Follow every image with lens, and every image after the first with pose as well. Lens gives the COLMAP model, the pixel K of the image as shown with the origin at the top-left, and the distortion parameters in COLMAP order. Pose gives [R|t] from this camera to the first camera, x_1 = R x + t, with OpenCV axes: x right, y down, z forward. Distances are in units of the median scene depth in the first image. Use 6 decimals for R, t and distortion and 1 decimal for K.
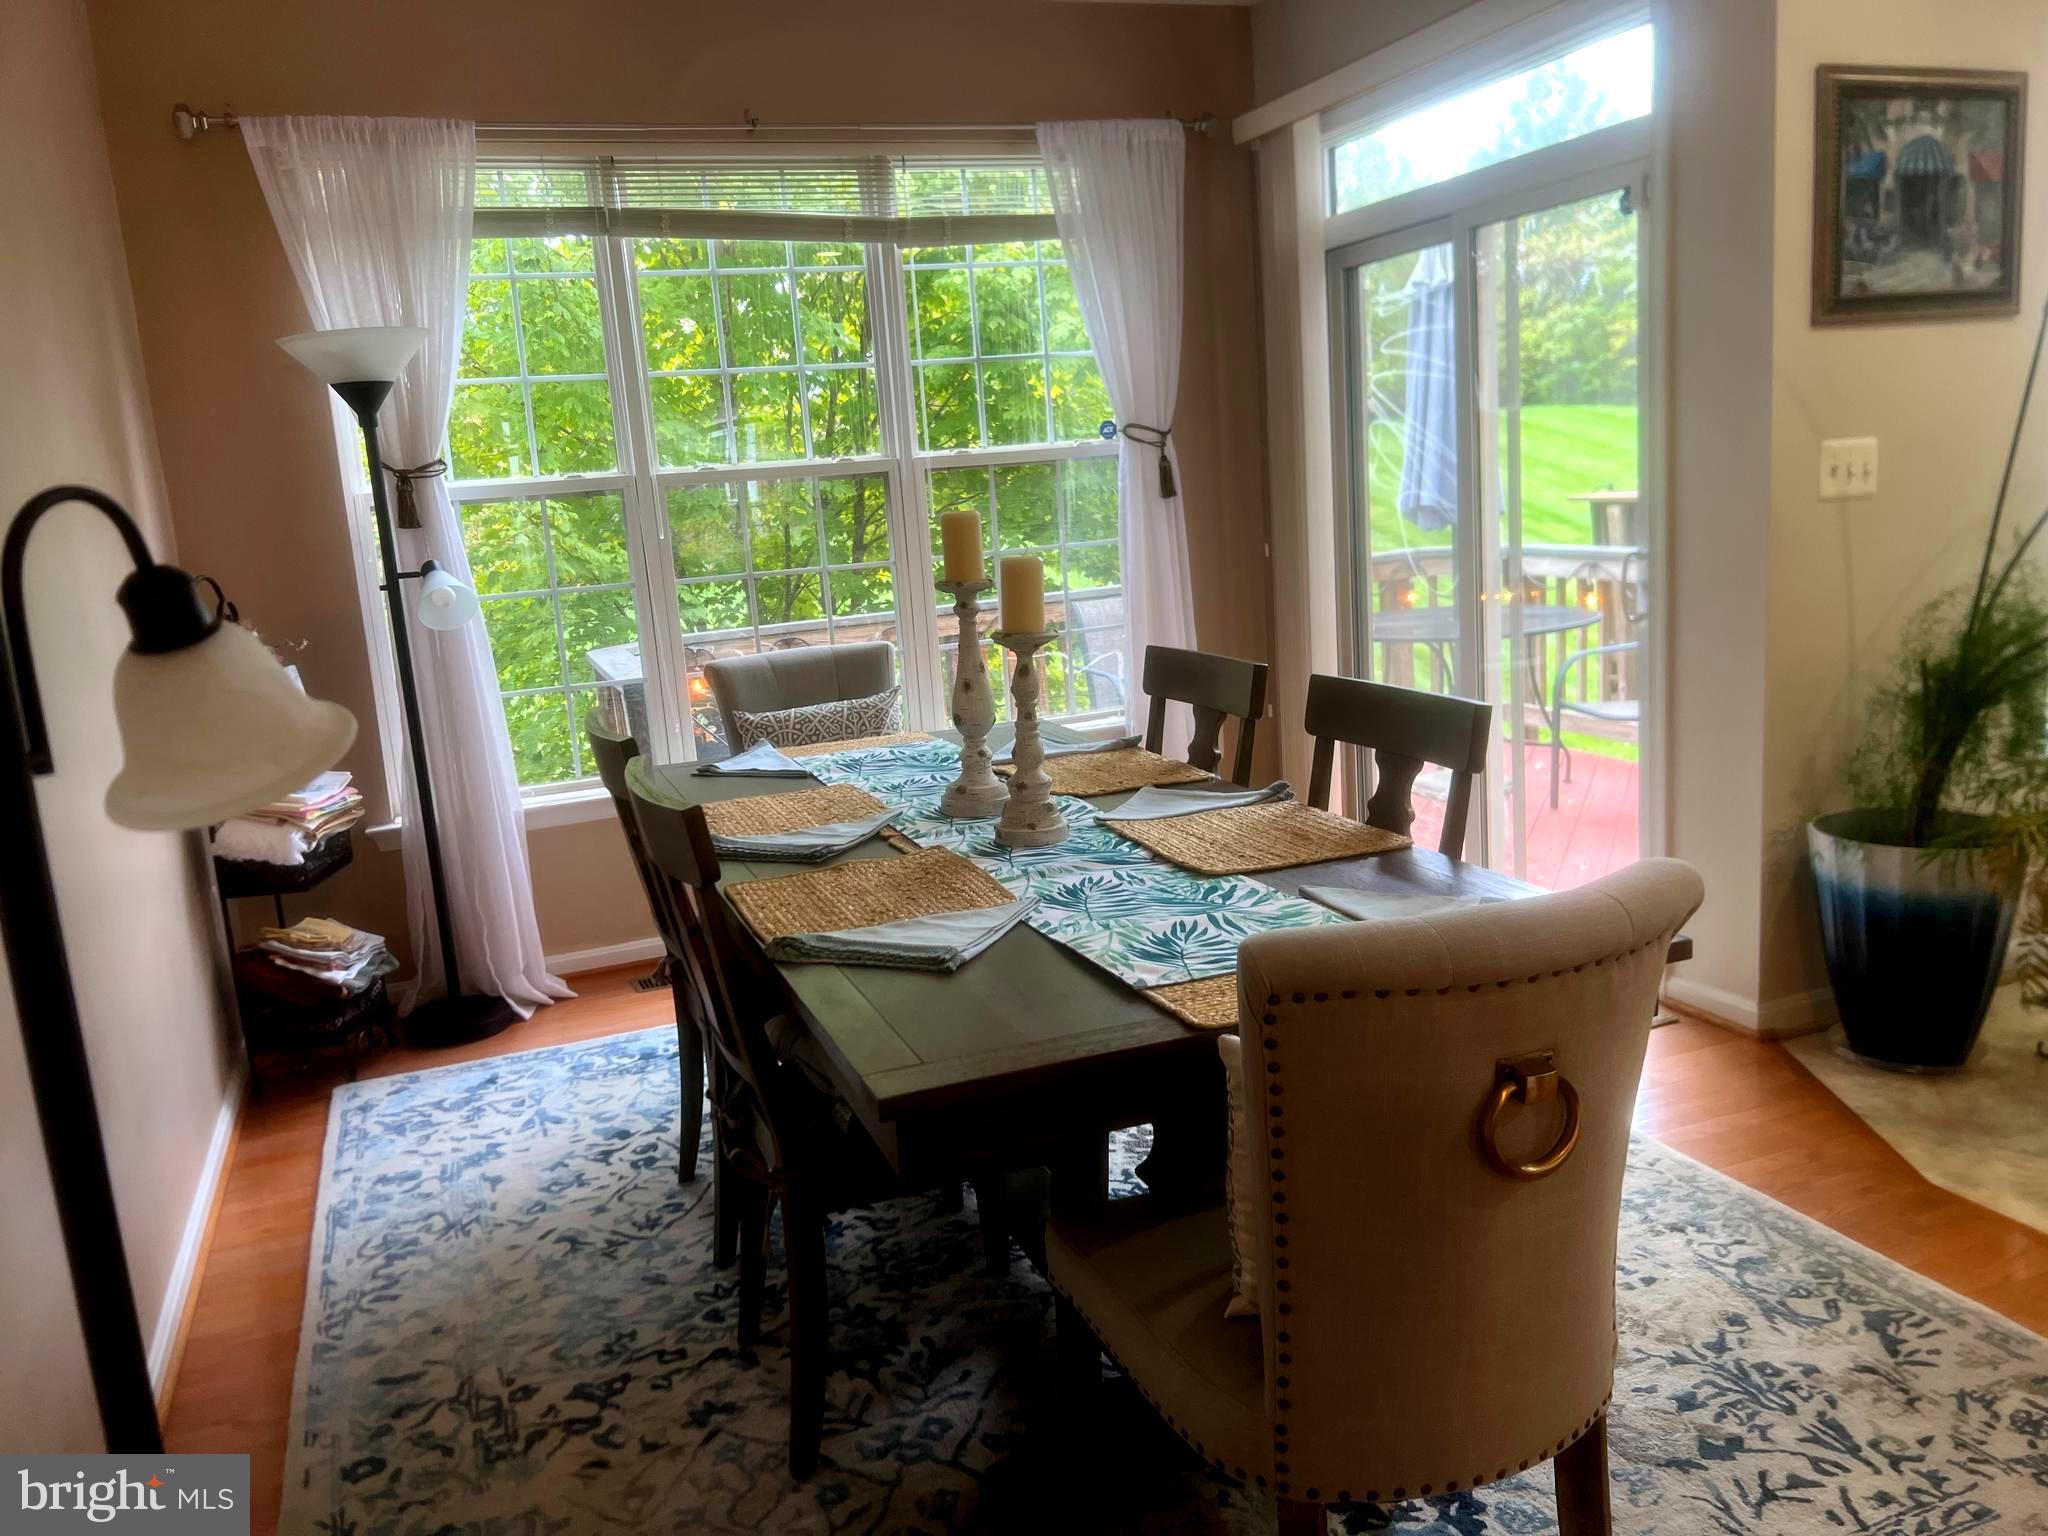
lens RADIAL K [[1545.0, 0, 1019.3], [0, 1545.0, 756.3], [0, 0, 1]] dist [0.061632, -0.079748]
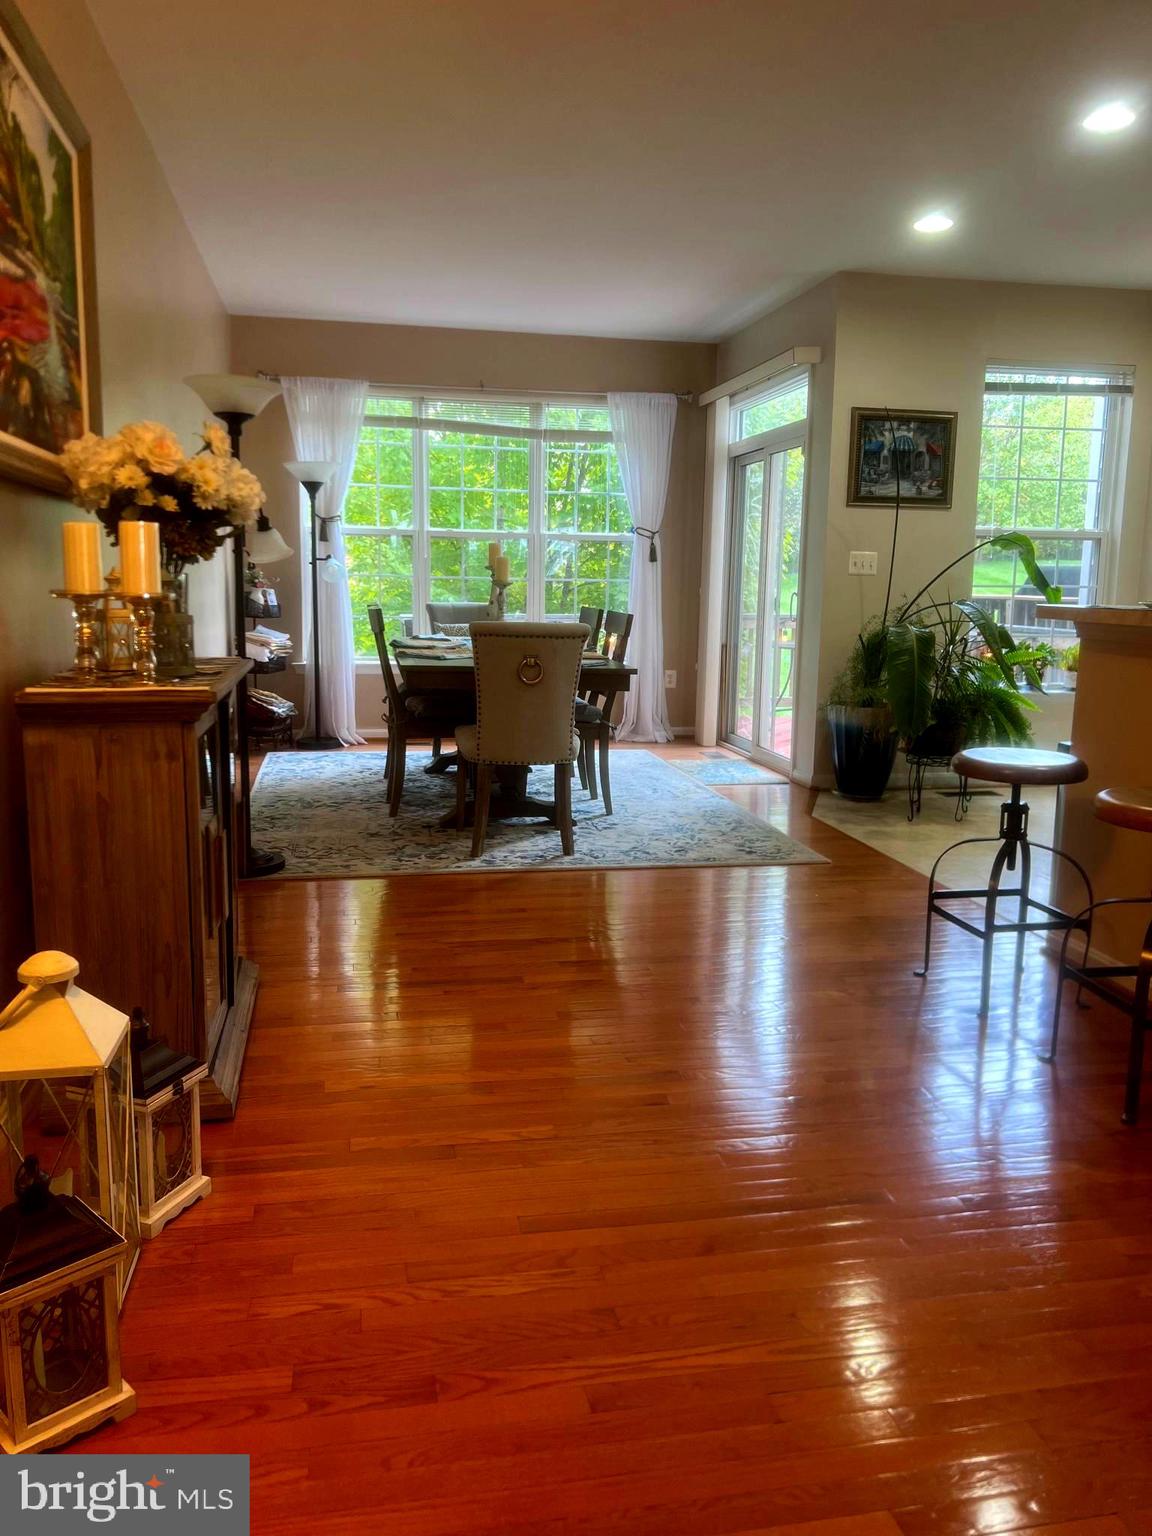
lens RADIAL K [[1158.7, 0, 584.9], [0, 1158.7, 741.2], [0, 0, 1]] dist [0.061632, -0.079748]
pose [[0.981291, 0.114011, -0.155144, 0.354406], [-0.119297, 0.992539, -0.025172, 0.173286], [0.151117, 0.043209, 0.987571, -0.783701]]
